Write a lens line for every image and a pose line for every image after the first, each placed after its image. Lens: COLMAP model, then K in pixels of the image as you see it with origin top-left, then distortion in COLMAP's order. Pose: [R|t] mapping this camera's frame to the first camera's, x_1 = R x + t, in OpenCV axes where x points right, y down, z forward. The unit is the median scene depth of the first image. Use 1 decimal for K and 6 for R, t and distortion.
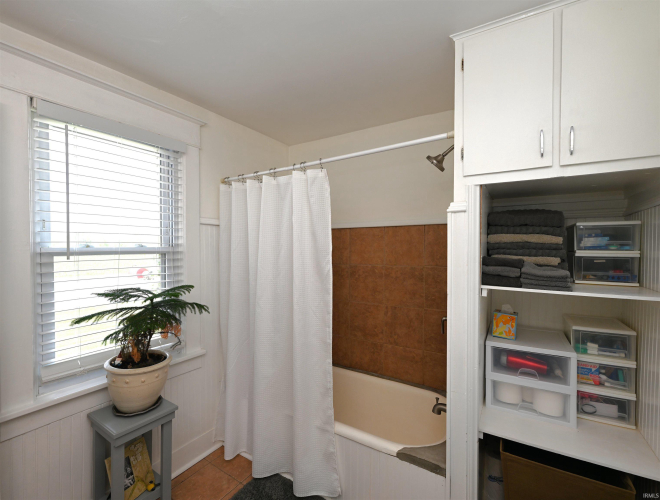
lens RADIAL K [[302.6, 0, 330.0], [0, 302.6, 250.0], [0, 0, 1]] dist [-0.001522, 0.000352]
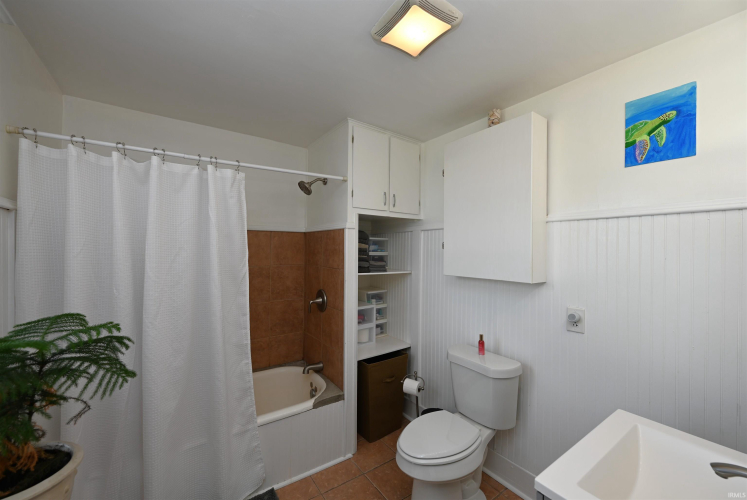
lens RADIAL K [[296.8, 0, 373.5], [0, 296.8, 250.0], [0, 0, 1]] dist [0.001773, -0.000003]
pose [[0.380595, 0.000978, 0.924741, -0.906082], [0.002662, 0.999994, -0.002154, -0.007579], [-0.924738, 0.003282, 0.380590, 0.263354]]
